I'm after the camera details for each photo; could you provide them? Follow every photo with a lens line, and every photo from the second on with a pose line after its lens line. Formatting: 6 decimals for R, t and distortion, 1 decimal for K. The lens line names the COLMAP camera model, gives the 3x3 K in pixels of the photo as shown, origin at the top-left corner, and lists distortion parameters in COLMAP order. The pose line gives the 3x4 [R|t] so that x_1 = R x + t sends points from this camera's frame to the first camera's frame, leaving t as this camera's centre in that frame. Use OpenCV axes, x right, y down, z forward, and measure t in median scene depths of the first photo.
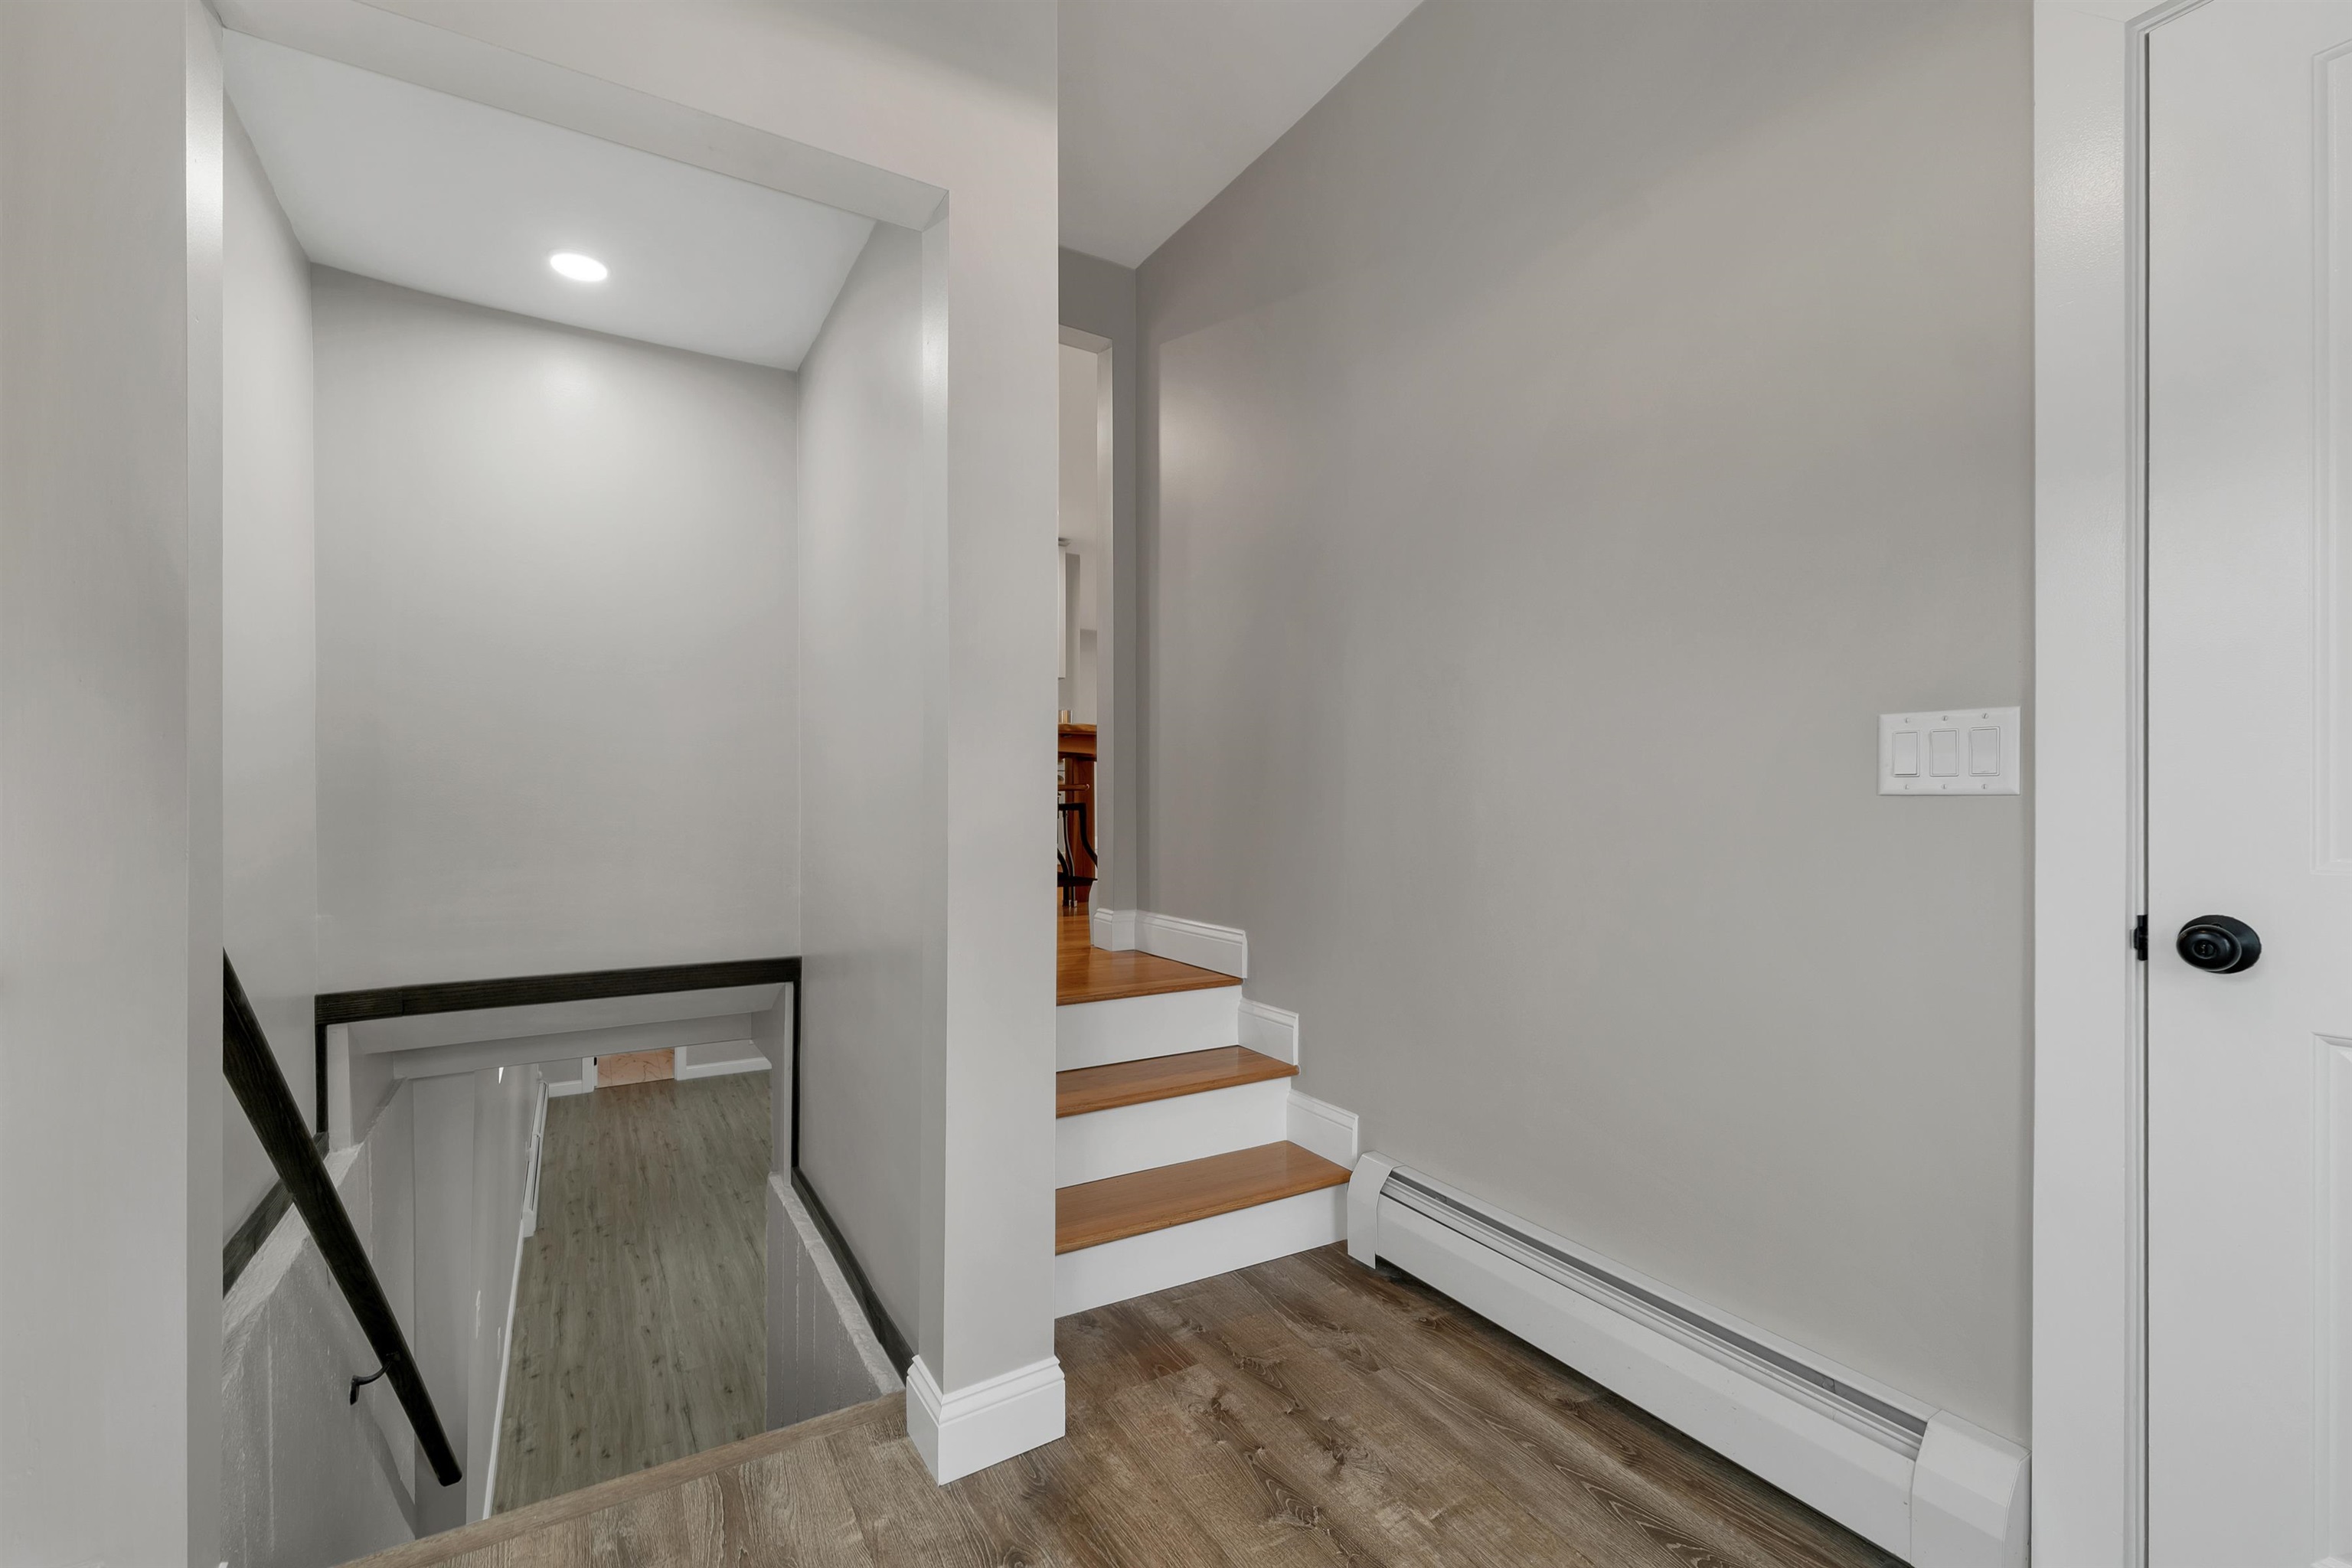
lens RADIAL K [[998.9, 0, 1189.9], [0, 998.9, 795.6], [0, 0, 1]] dist [-0.001215, 0.001525]
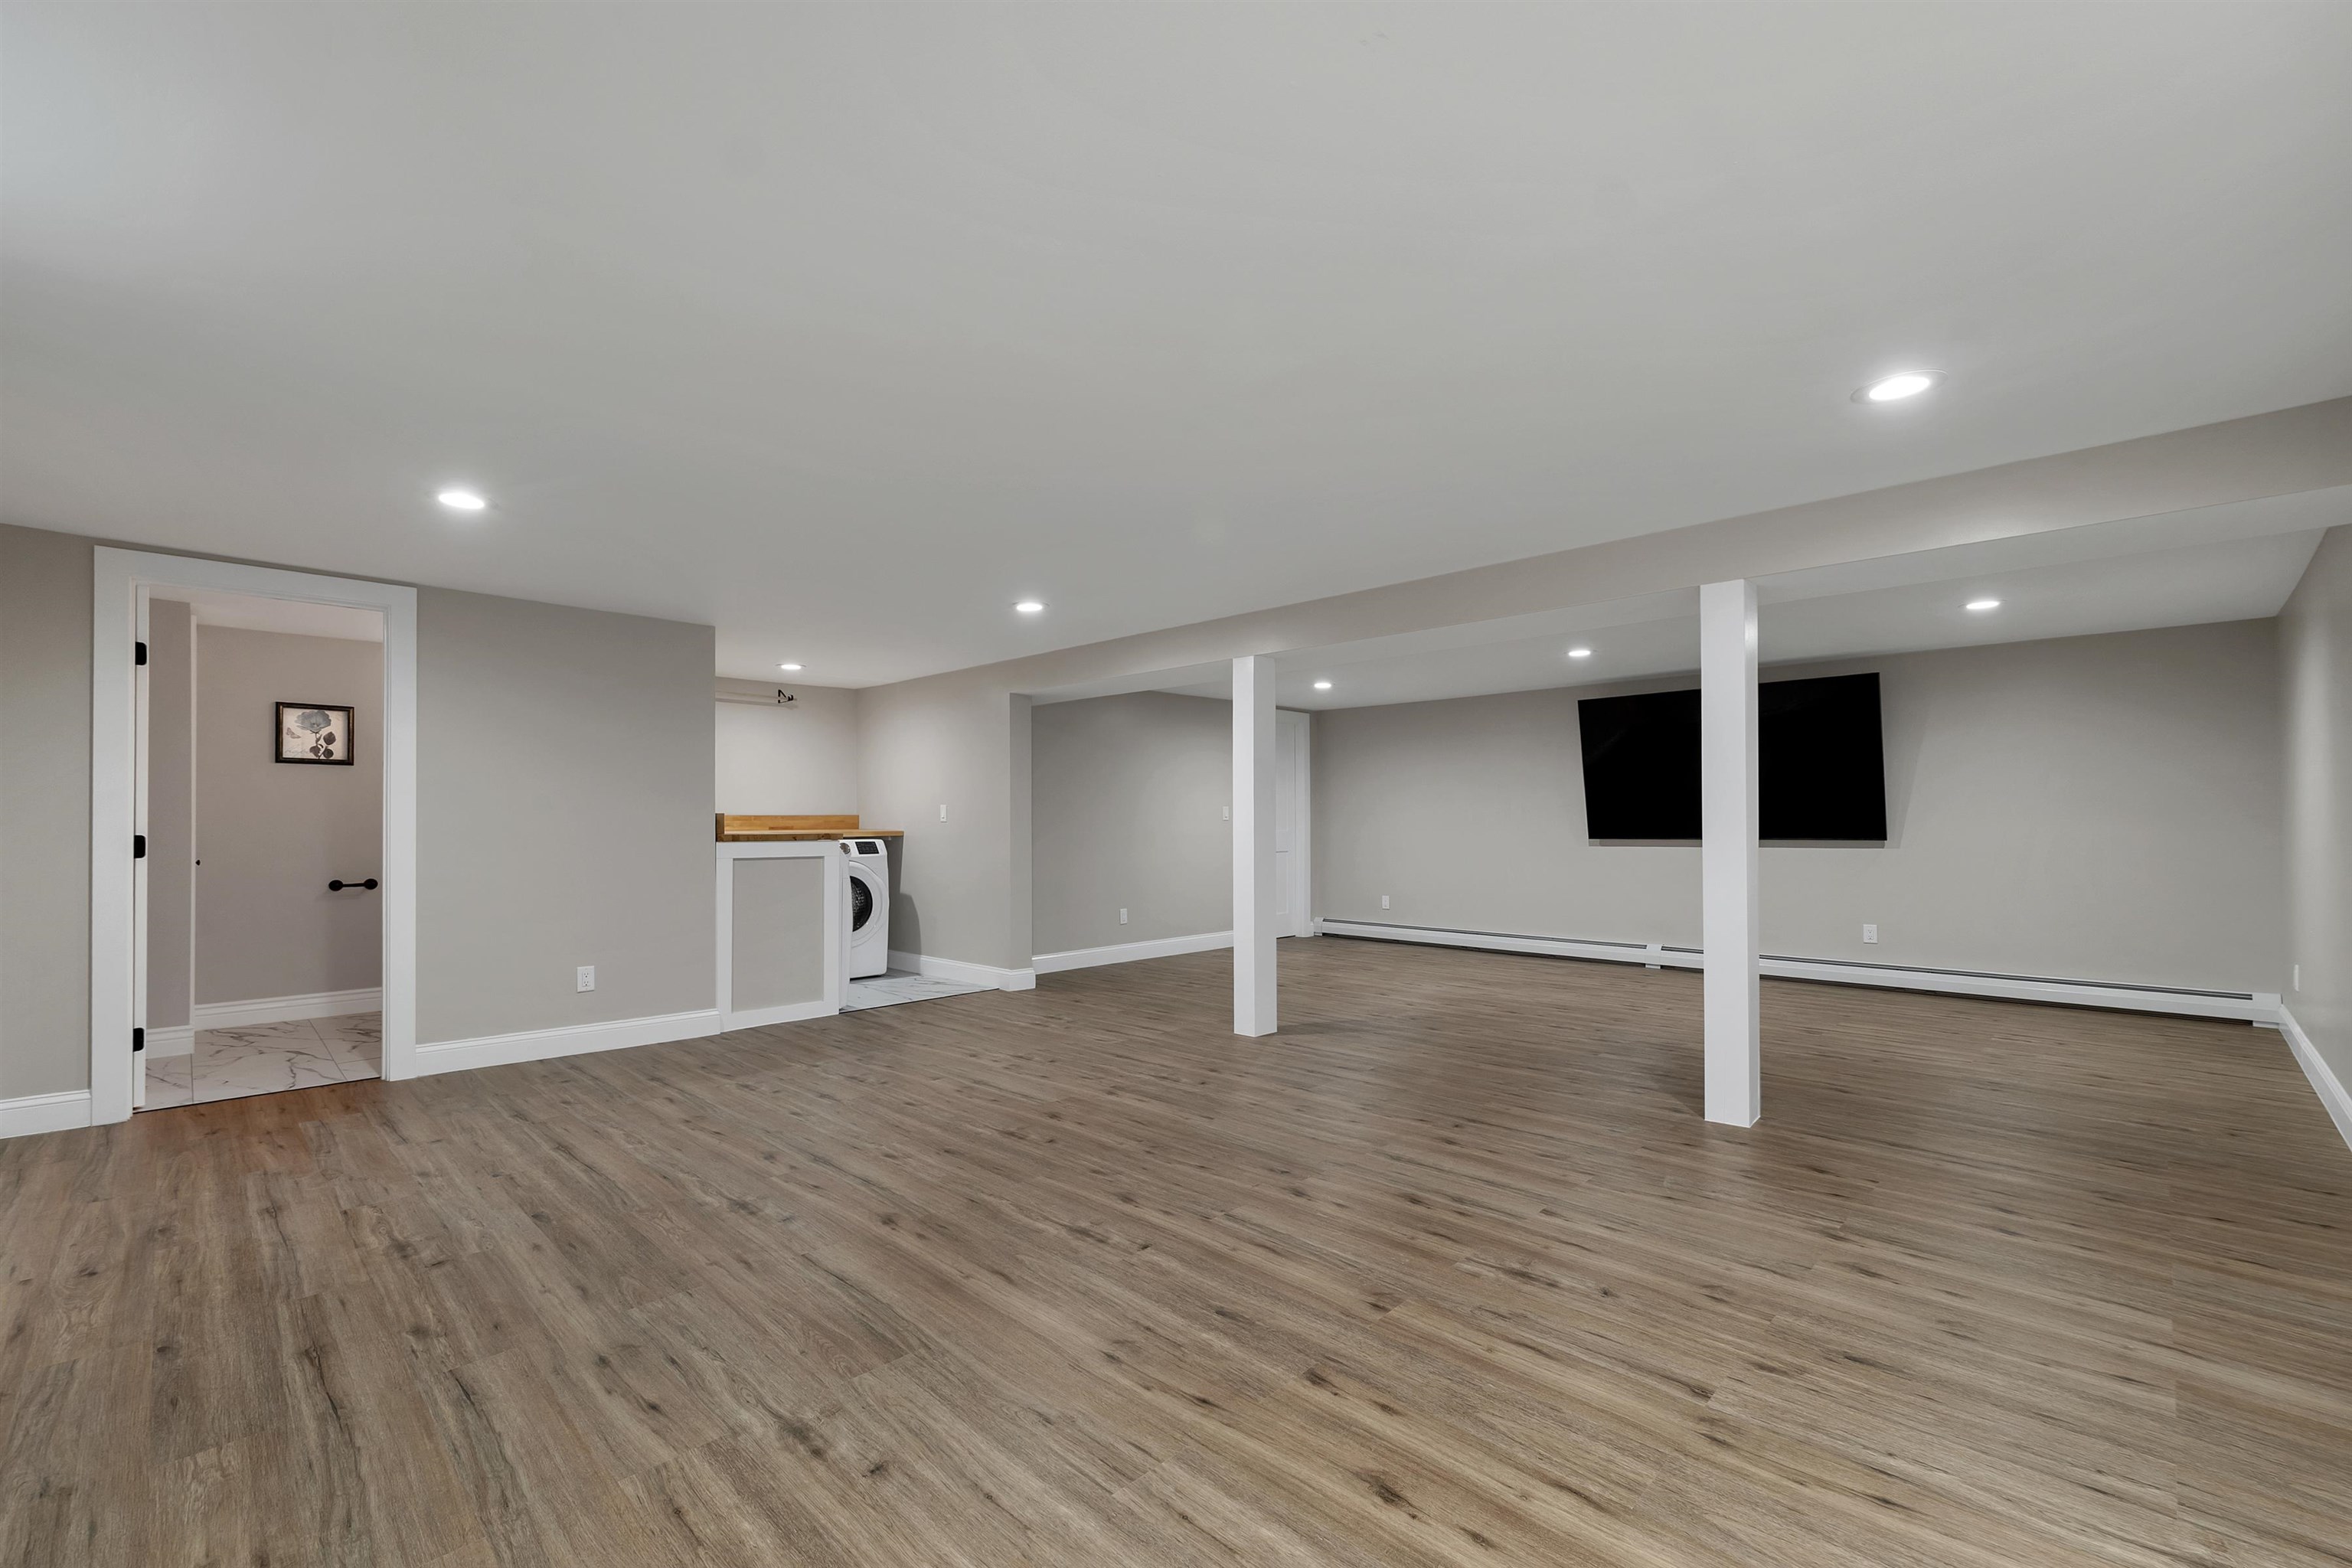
lens RADIAL K [[998.9, 0, 1172.3], [0, 998.9, 821.6], [0, 0, 1]] dist [-0.001215, 0.001525]
pose [[0.971697, -0.007408, 0.236115, -0.422778], [0.007284, 0.999972, 0.001399, 0.256039], [-0.236118, 0.000361, 0.971724, 0.751049]]
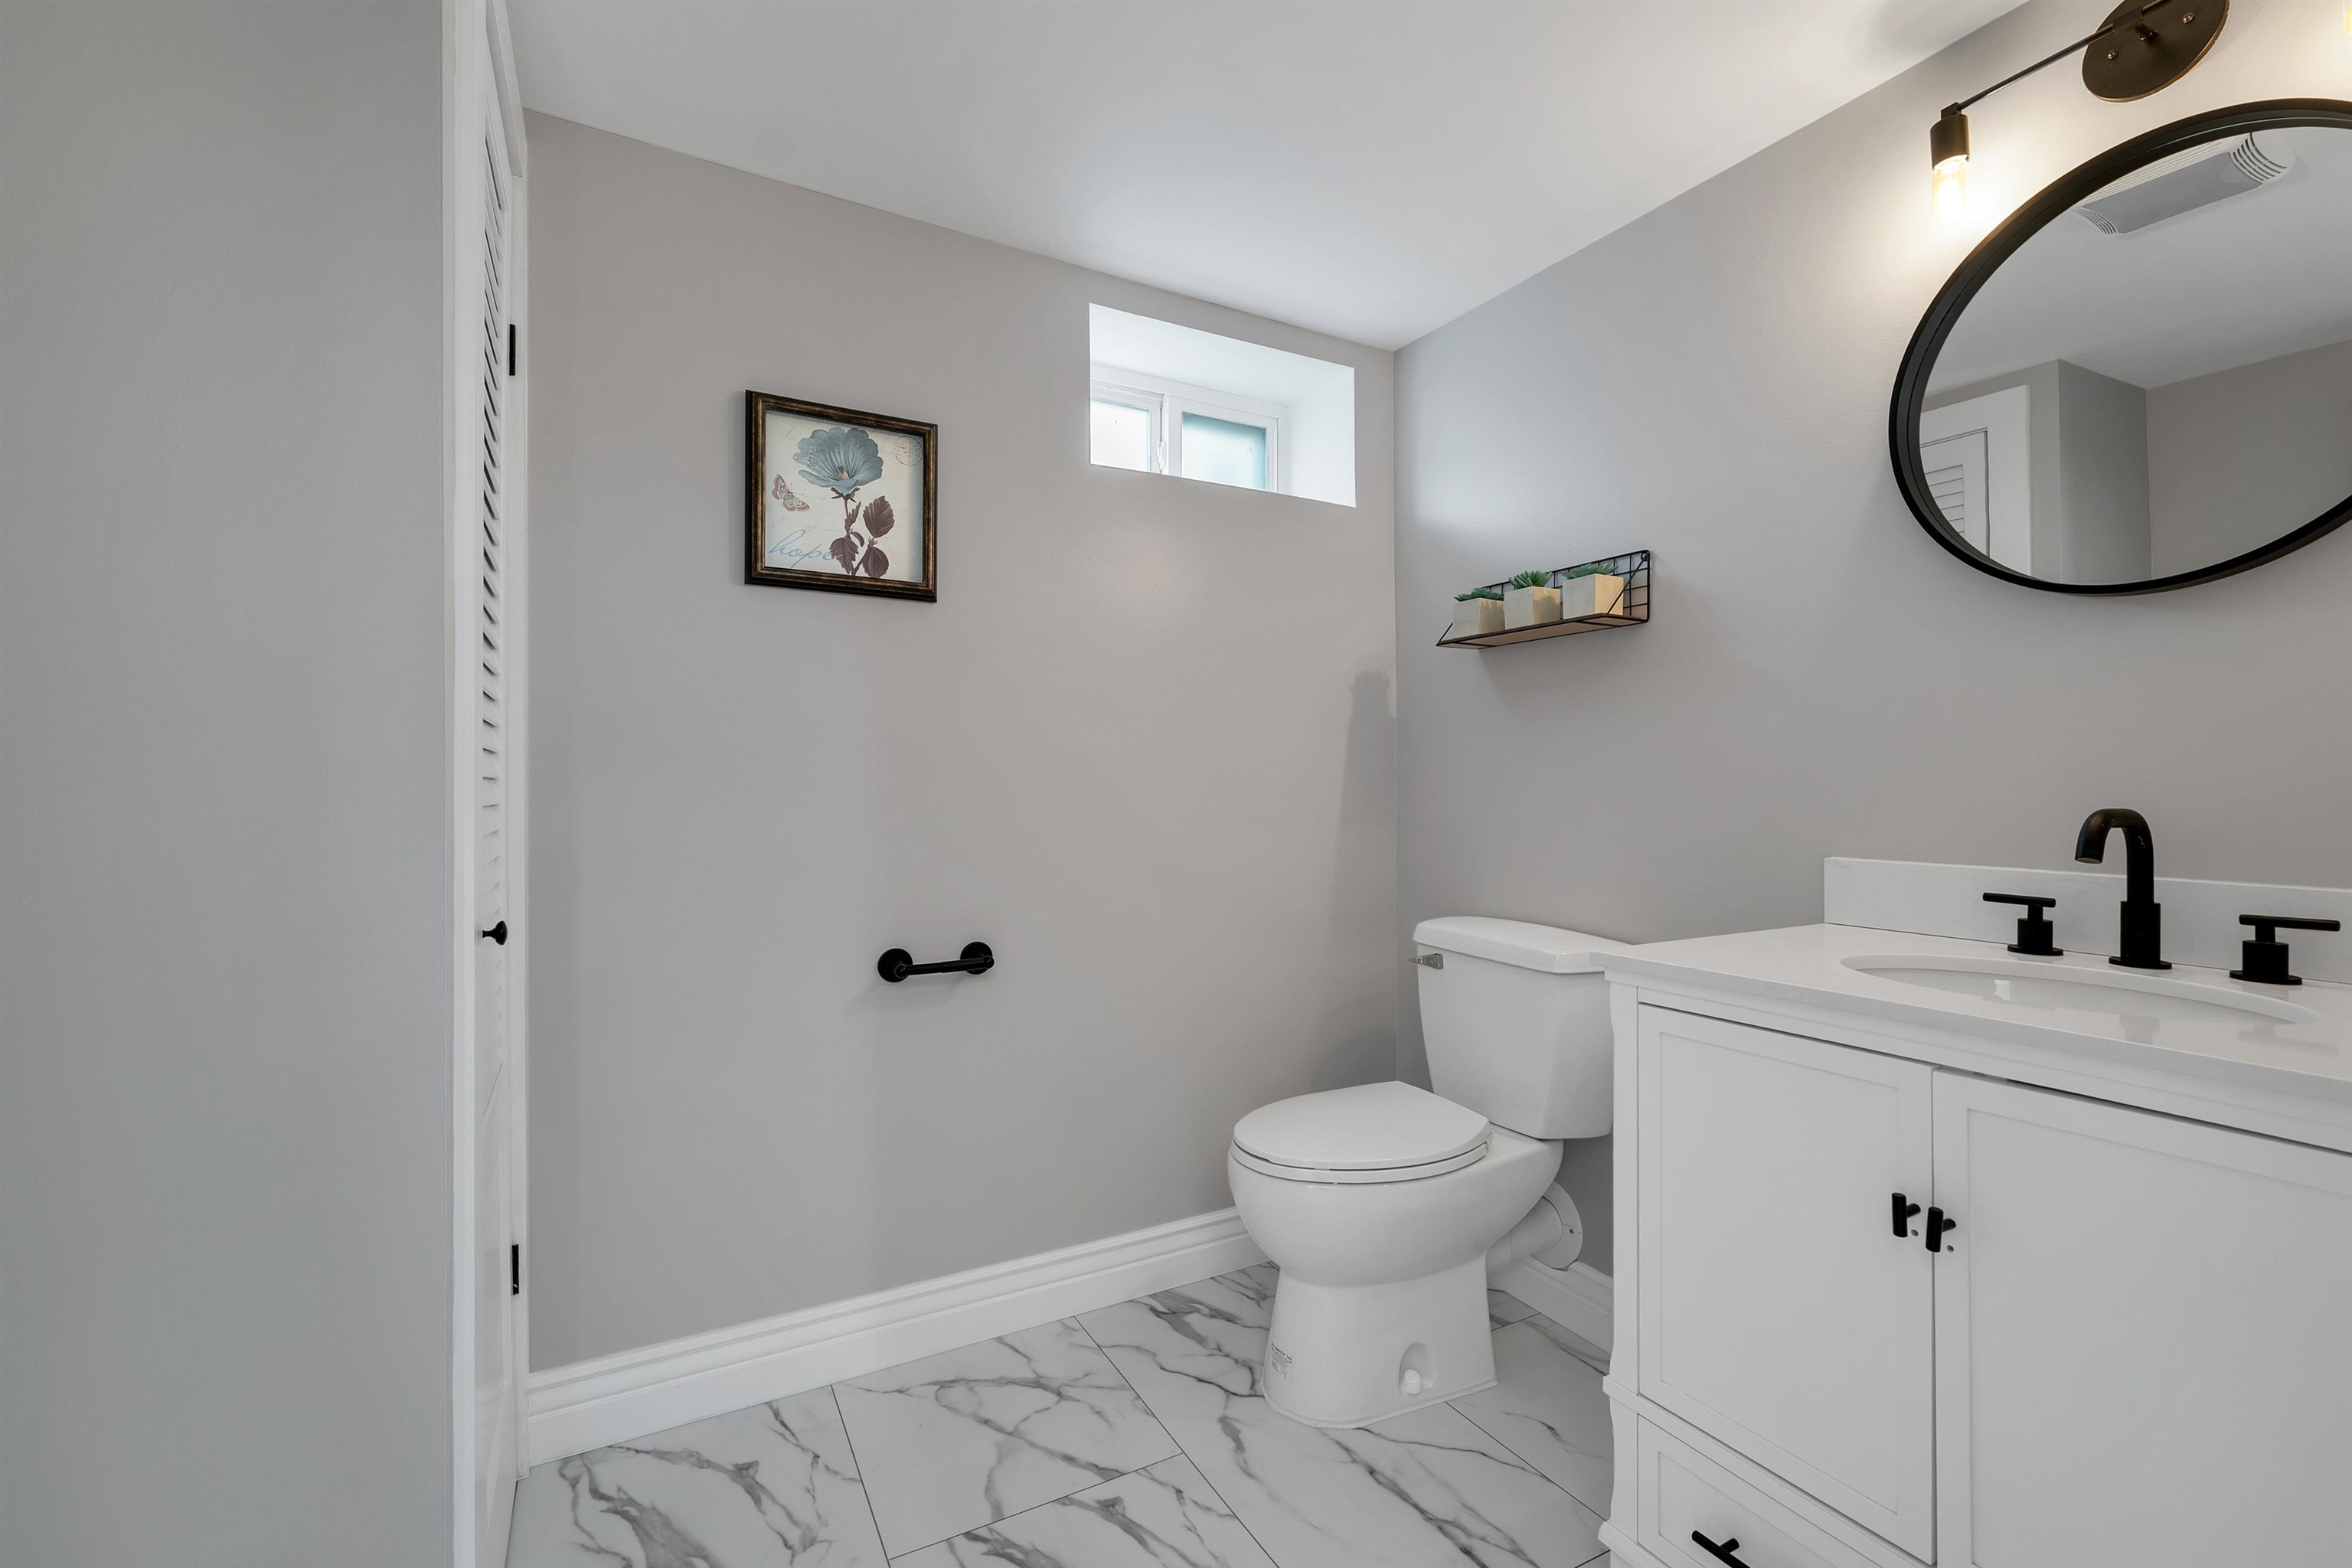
lens RADIAL K [[1004.3, 0, 1192.9], [0, 1004.3, 784.0], [0, 0, 1]] dist [-0.002290, -0.000748]
pose [[0.999388, -0.007209, -0.034231, -0.764841], [0.006871, 0.999927, -0.009978, 0.258783], [0.034300, 0.009737, 0.999364, 1.367460]]
